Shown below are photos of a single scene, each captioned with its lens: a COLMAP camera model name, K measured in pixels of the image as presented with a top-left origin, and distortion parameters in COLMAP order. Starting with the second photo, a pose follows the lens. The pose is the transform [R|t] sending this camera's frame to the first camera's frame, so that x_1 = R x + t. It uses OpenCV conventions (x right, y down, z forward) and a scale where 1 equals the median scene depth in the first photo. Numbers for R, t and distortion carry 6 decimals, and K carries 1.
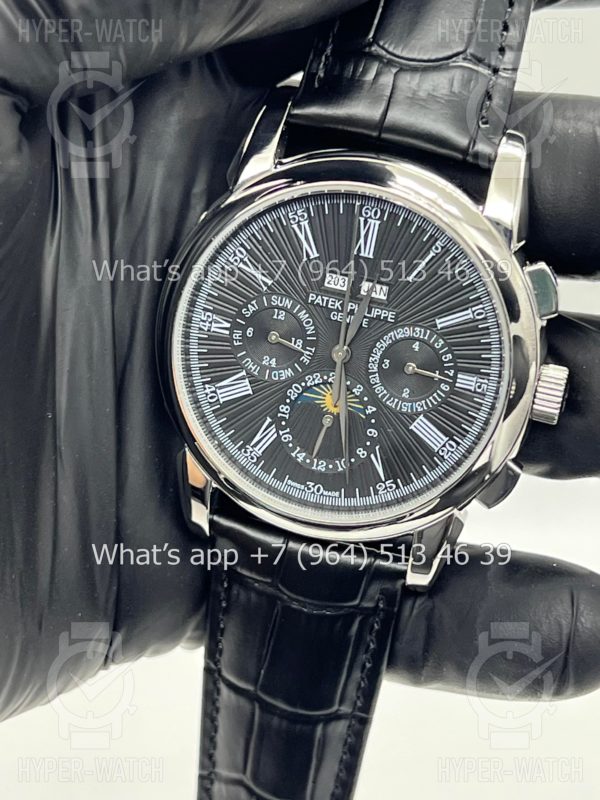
lens RADIAL K [[1799.8, 0, 282.6], [0, 1799.8, 400.7], [0, 0, 1]] dist [0.097866, -0.201110]
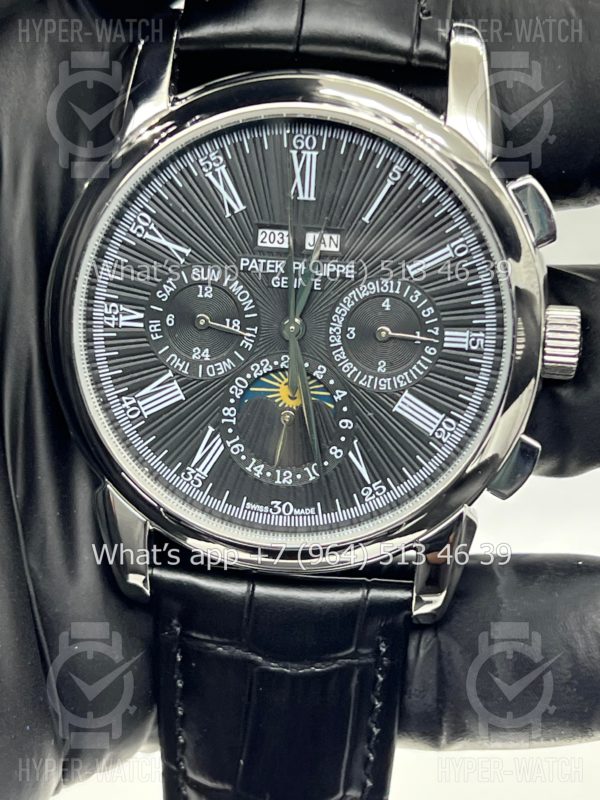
lens RADIAL K [[1799.8, 0, 282.6], [0, 1799.8, 400.7], [0, 0, 1]] dist [0.097866, -0.201110]
pose [[0.983434, -0.145777, 0.107736, -0.059559], [0.153418, 0.985930, -0.066373, 0.055263], [-0.096544, 0.081803, 0.991961, 0.230918]]
